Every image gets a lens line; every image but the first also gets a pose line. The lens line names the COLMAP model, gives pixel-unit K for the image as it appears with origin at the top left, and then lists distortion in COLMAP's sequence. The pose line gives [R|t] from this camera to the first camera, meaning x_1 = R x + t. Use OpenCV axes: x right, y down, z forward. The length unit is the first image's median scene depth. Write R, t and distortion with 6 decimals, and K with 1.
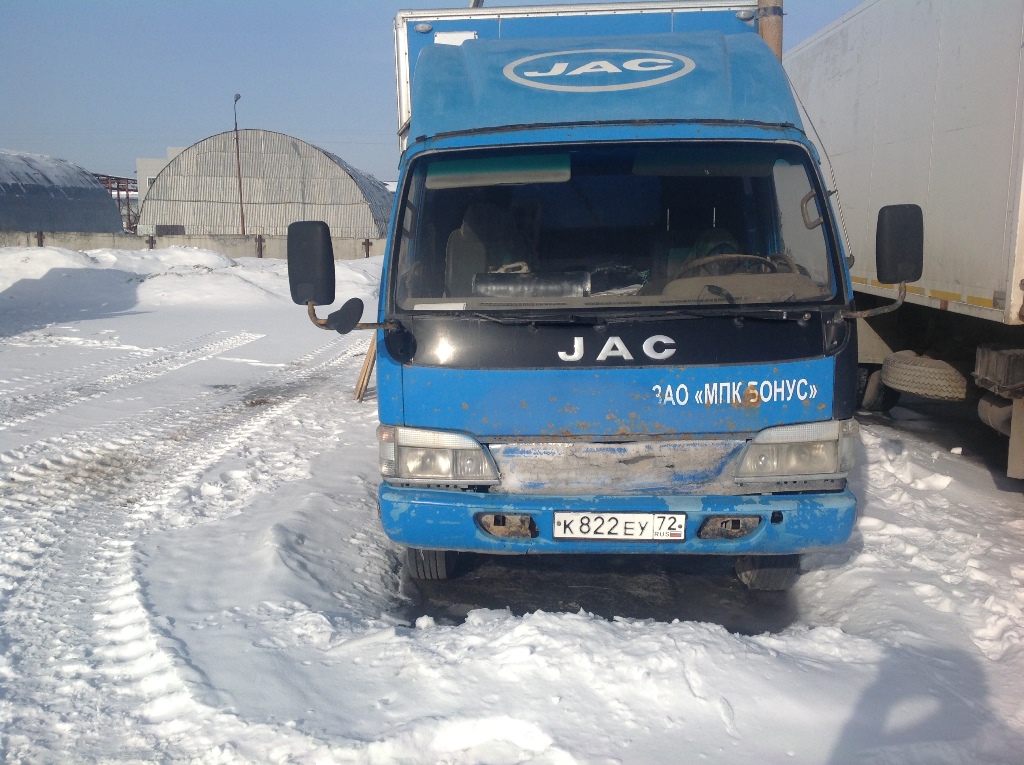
lens RADIAL K [[969.8, 0, 498.2], [0, 969.8, 379.3], [0, 0, 1]] dist [0.148725, -0.344049]
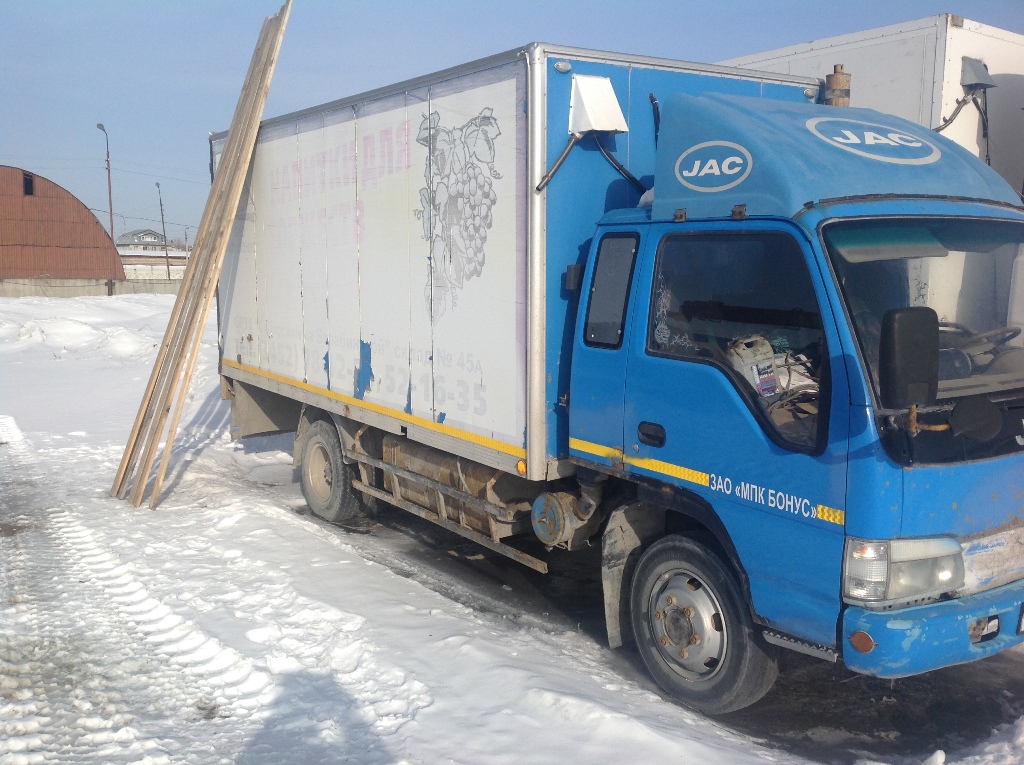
lens RADIAL K [[969.8, 0, 498.2], [0, 969.8, 379.3], [0, 0, 1]] dist [0.148725, -0.344049]
pose [[0.815066, -0.058396, 0.576418, -0.819315], [0.082565, 0.996460, -0.015798, -0.100332], [-0.573455, 0.060468, 0.817003, 0.454220]]
